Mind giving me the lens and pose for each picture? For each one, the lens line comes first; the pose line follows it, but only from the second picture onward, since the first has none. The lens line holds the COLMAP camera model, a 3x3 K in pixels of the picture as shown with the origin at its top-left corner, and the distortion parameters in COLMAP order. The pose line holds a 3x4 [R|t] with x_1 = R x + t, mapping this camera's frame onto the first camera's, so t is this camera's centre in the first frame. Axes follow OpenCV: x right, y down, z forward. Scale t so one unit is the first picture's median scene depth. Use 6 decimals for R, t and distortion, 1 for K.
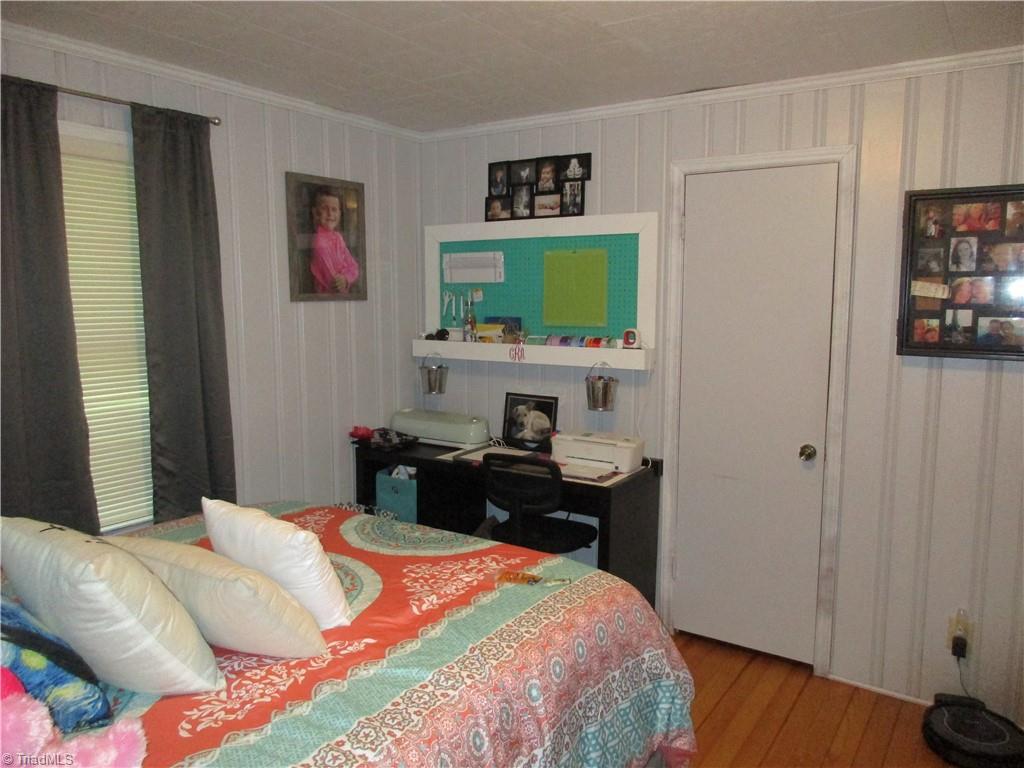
lens RADIAL K [[762.6, 0, 511.0], [0, 762.6, 377.6], [0, 0, 1]] dist [-0.013893, 0.012627]
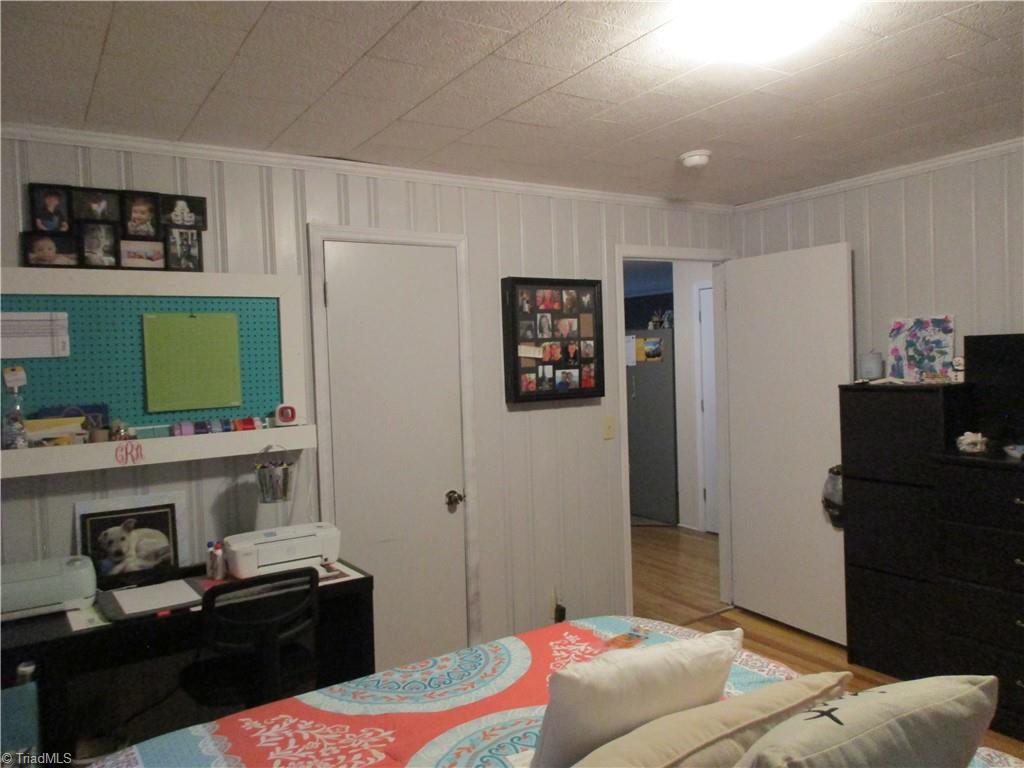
lens RADIAL K [[762.6, 0, 511.0], [0, 762.6, 377.6], [0, 0, 1]] dist [-0.013893, 0.012627]
pose [[0.388107, -0.044823, 0.920524, -0.527607], [0.136049, 0.990660, -0.009122, -0.048421], [-0.911517, 0.128777, 0.390581, 0.394730]]
